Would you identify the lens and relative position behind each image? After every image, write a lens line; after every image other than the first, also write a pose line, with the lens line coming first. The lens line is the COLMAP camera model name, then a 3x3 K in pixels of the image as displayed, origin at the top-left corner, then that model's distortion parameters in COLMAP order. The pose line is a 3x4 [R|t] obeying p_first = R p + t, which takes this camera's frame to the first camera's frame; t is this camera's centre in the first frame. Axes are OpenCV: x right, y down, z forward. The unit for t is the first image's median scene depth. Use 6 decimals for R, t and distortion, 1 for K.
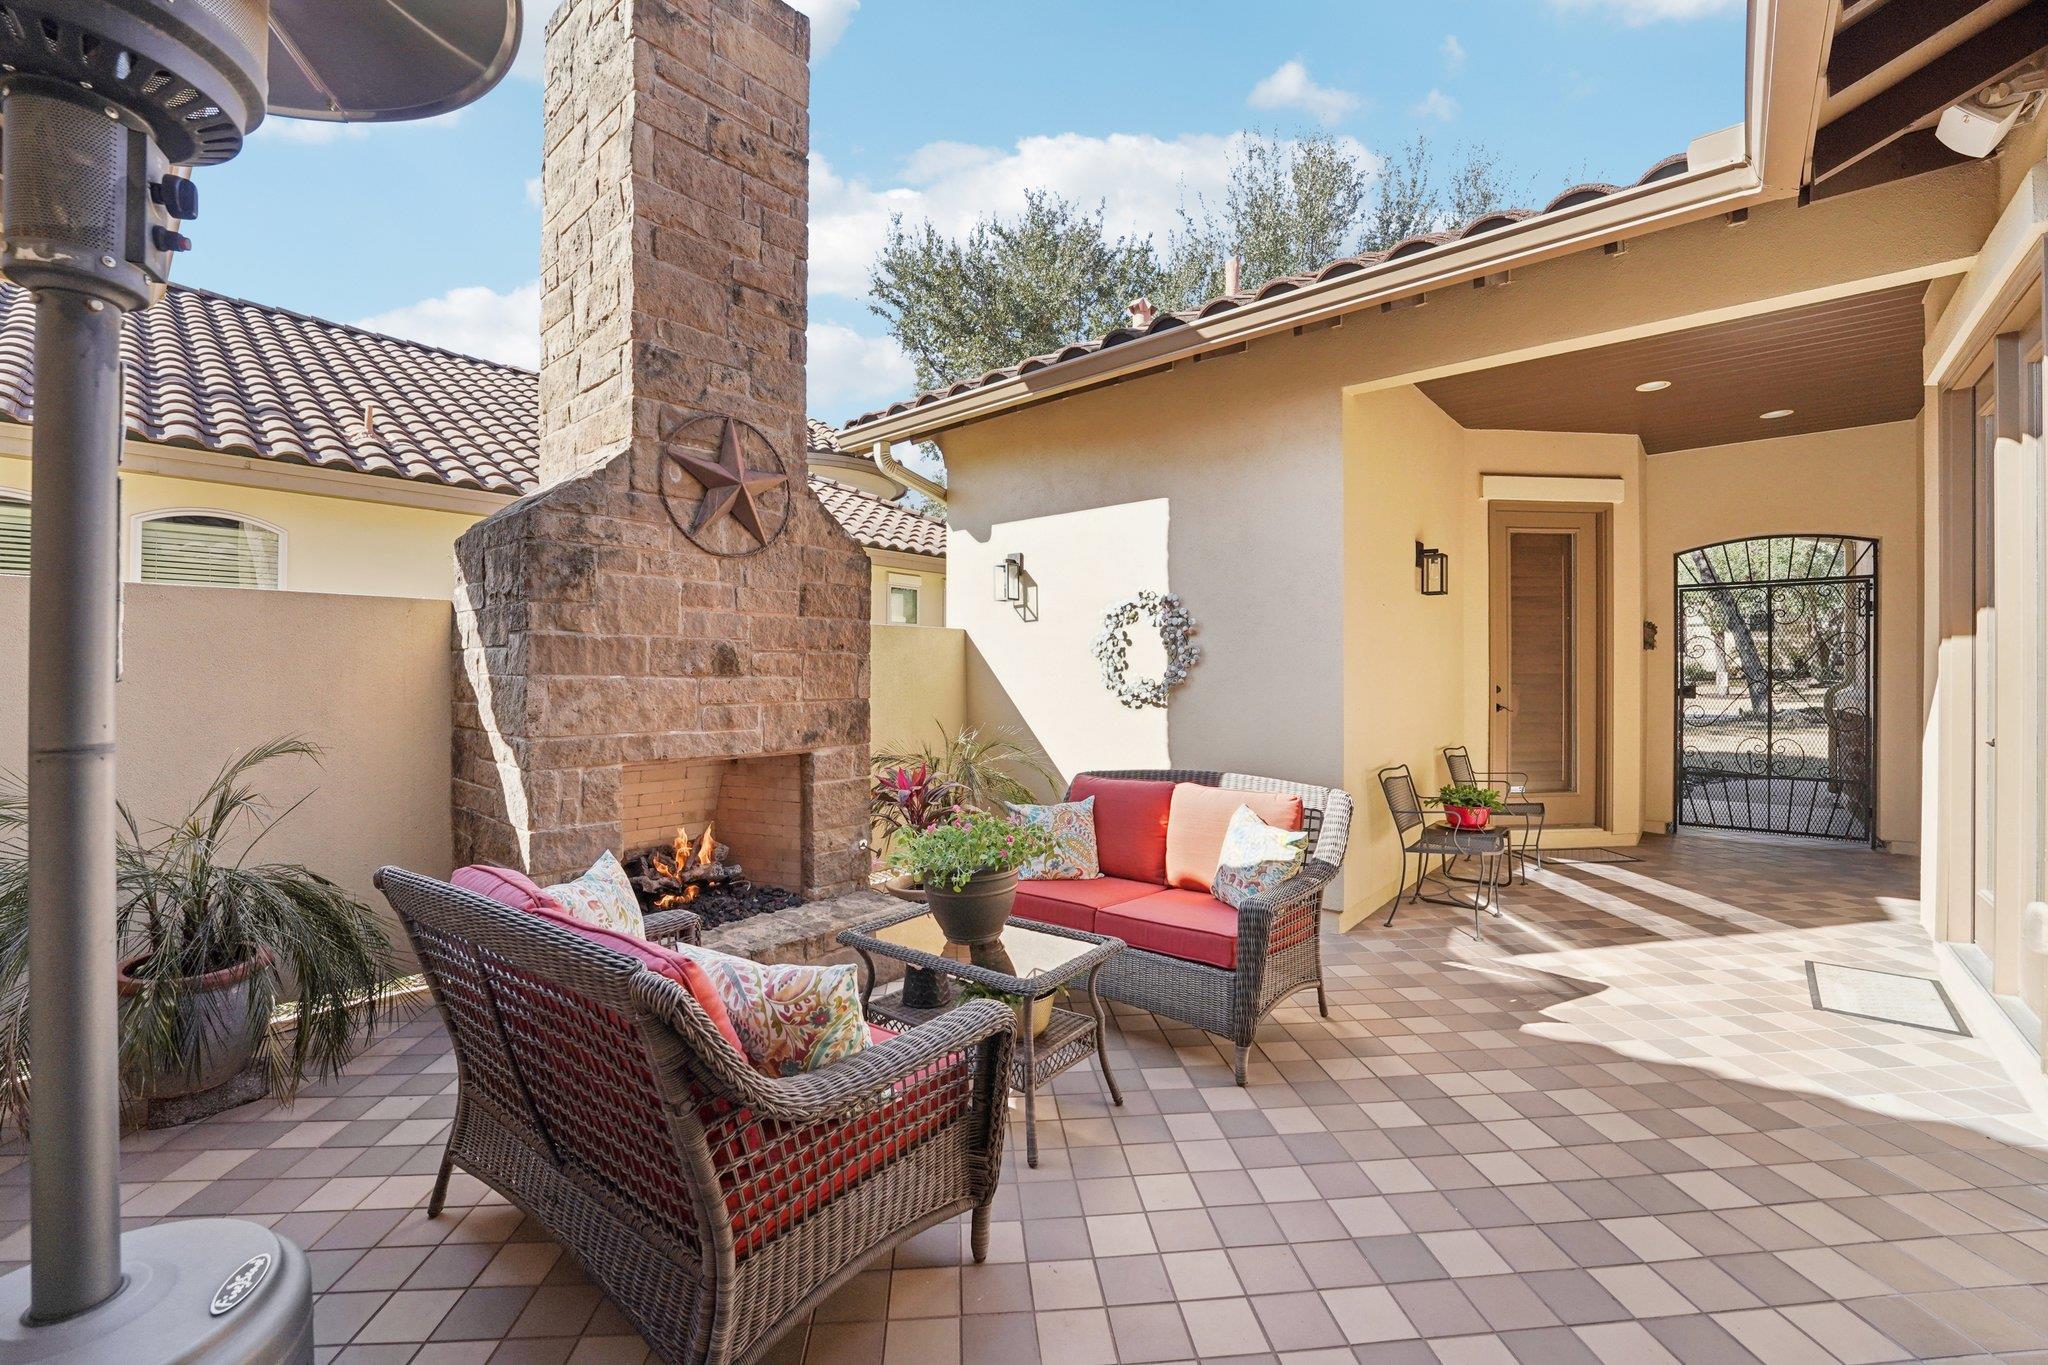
lens RADIAL K [[837.9, 0, 1012.5], [0, 837.9, 674.7], [0, 0, 1]] dist [-0.025146, -0.000176]
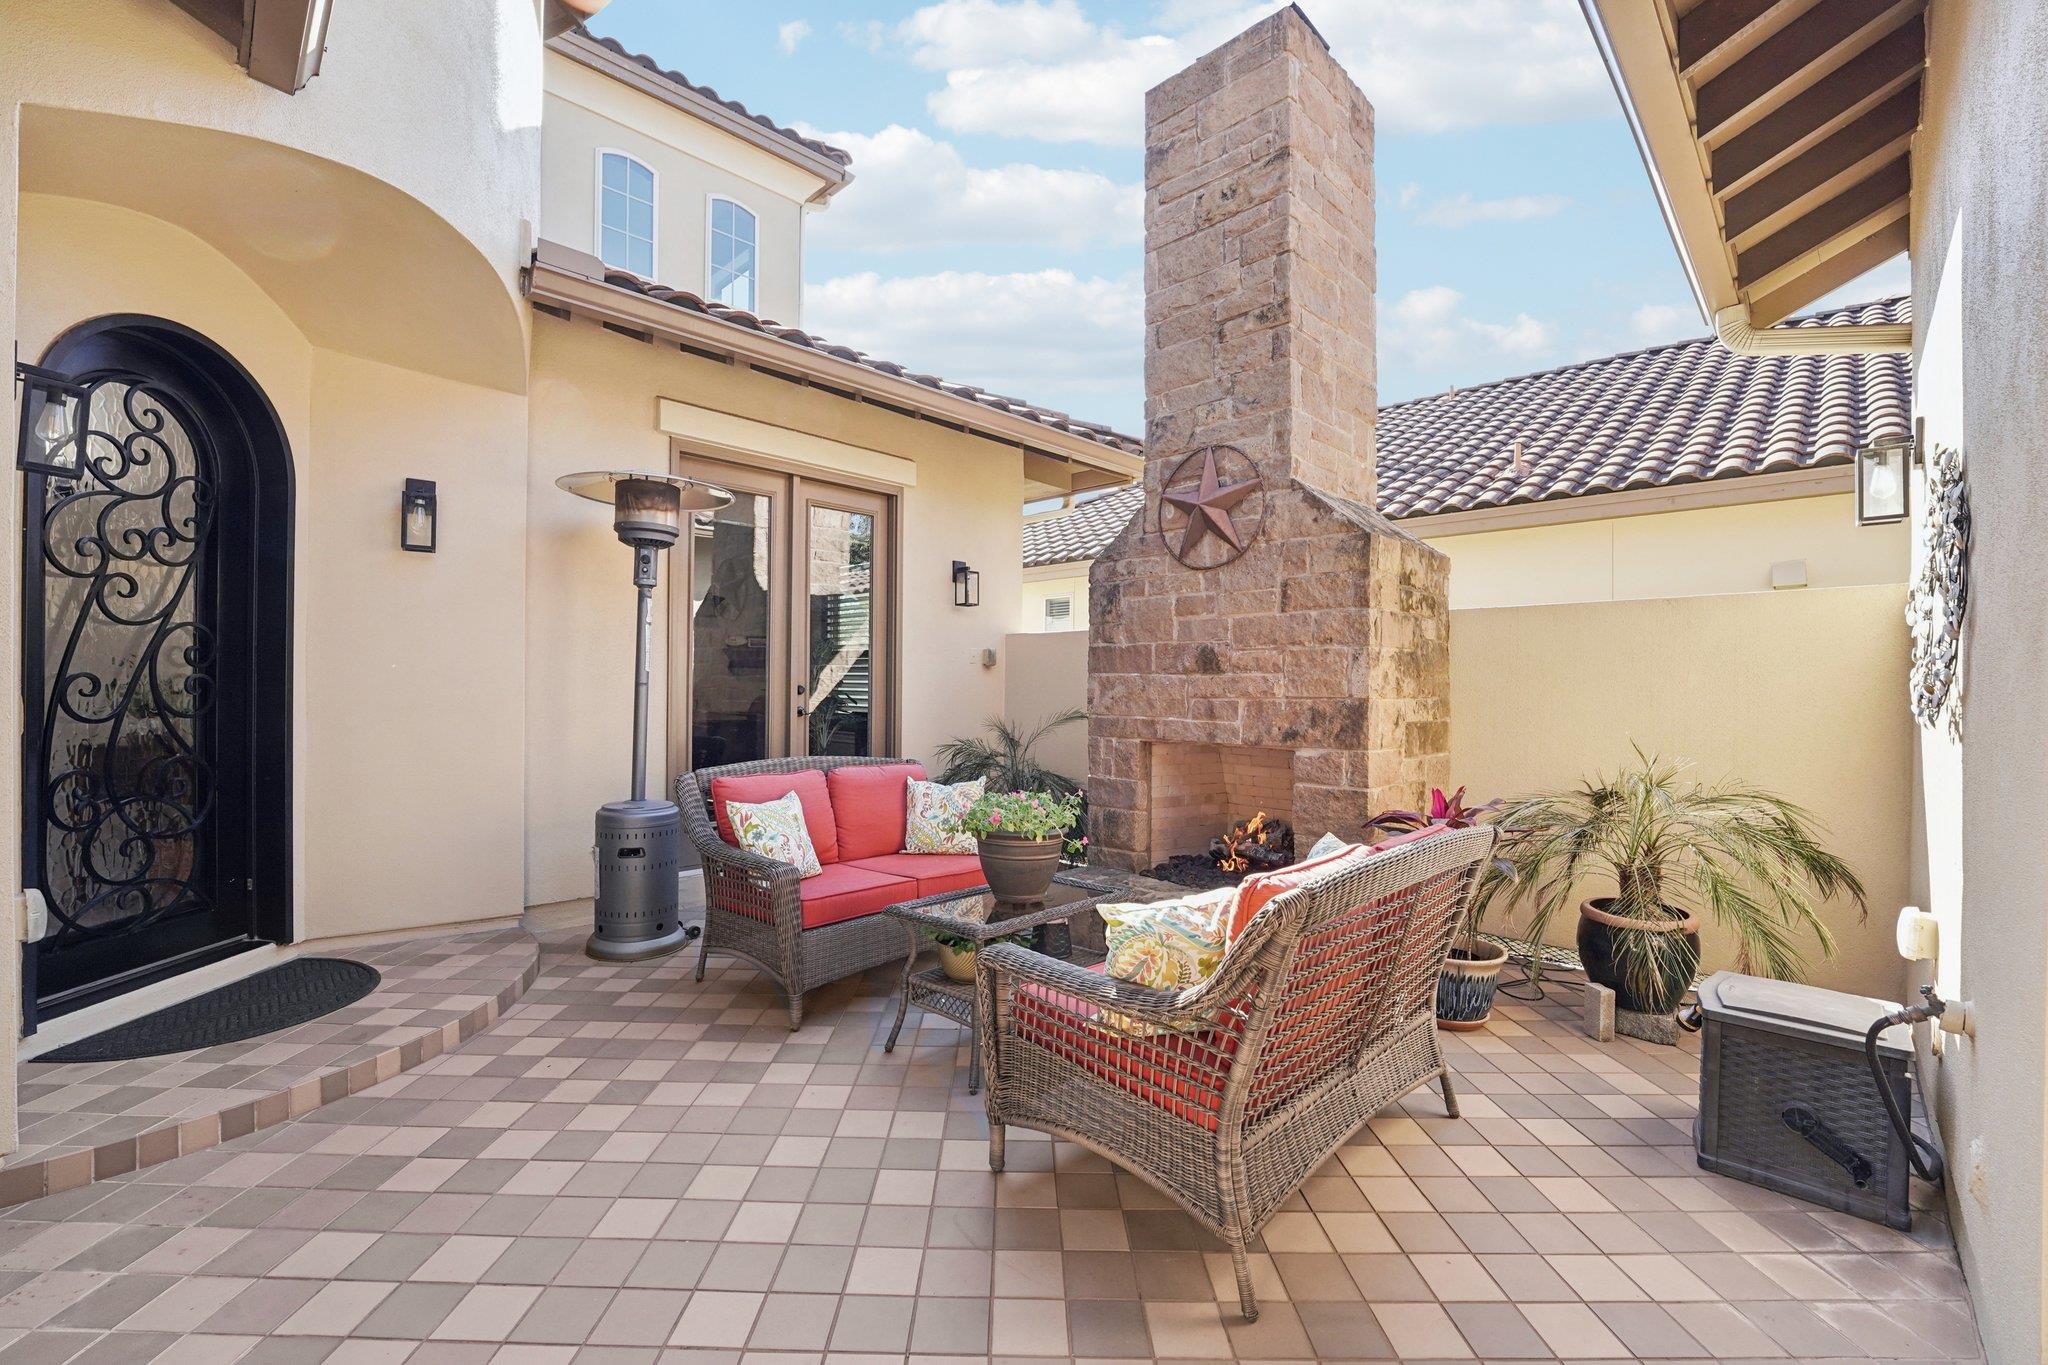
lens RADIAL K [[837.9, 0, 1012.5], [0, 837.9, 674.7], [0, 0, 1]] dist [-0.025146, -0.000176]
pose [[-0.078232, -0.015039, -0.996822, 0.802626], [-0.006760, 0.999871, -0.014554, 0.021706], [0.996912, 0.005600, -0.078324, 0.804137]]
